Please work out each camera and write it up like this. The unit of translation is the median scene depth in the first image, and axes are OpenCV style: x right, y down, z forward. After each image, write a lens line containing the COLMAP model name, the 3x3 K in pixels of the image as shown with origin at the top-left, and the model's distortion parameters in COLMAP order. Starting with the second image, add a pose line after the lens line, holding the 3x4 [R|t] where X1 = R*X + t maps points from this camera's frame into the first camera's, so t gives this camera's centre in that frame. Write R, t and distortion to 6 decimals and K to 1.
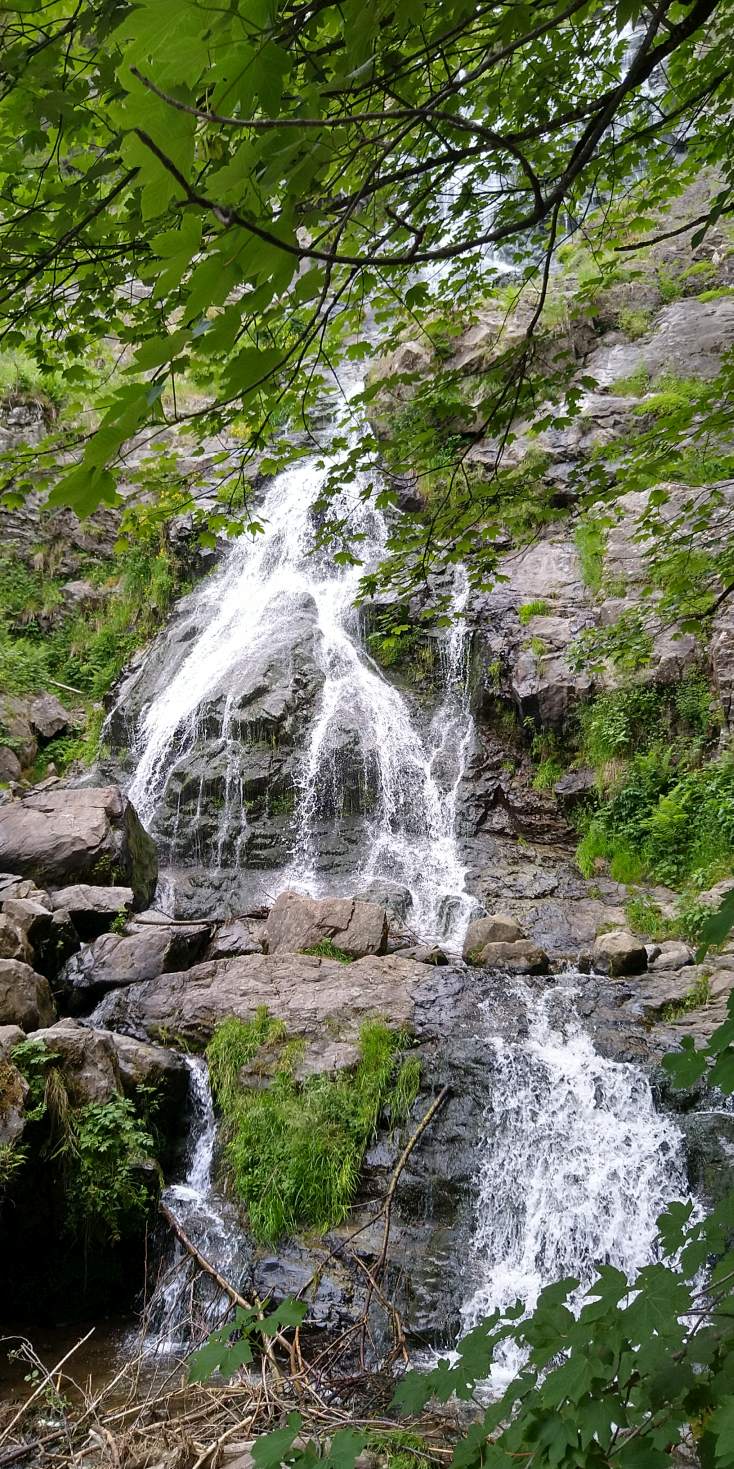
lens RADIAL K [[1241.2, 0, 366.5], [0, 1241.2, 736.9], [0, 0, 1]] dist [-0.005674, 0.012378]
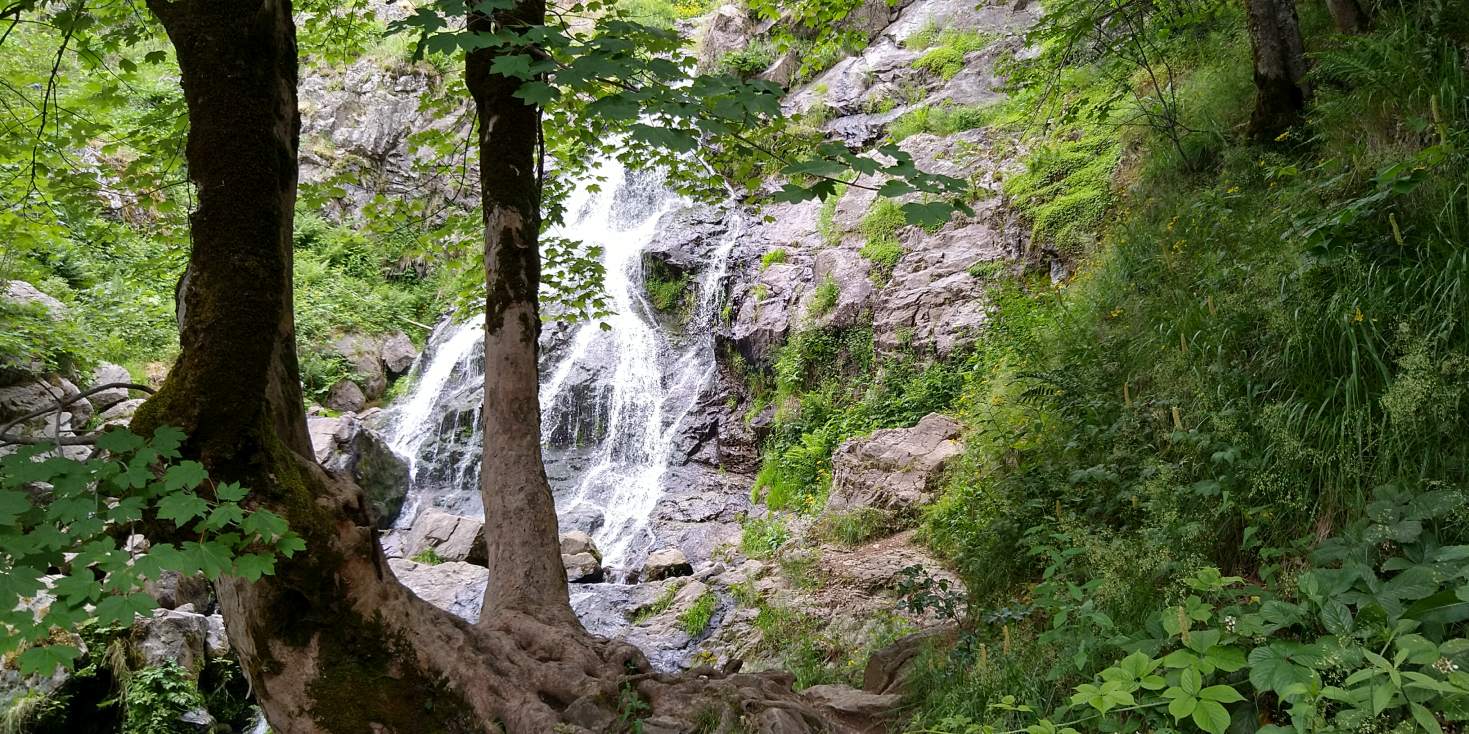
lens RADIAL K [[1241.2, 0, 735.4], [0, 1241.2, 364.7], [0, 0, 1]] dist [-0.005674, 0.012378]
pose [[0.986372, 0.003119, -0.164499, 0.298854], [-0.003539, 0.999991, -0.002256, -0.006750], [0.164490, 0.002807, 0.986375, -0.078311]]
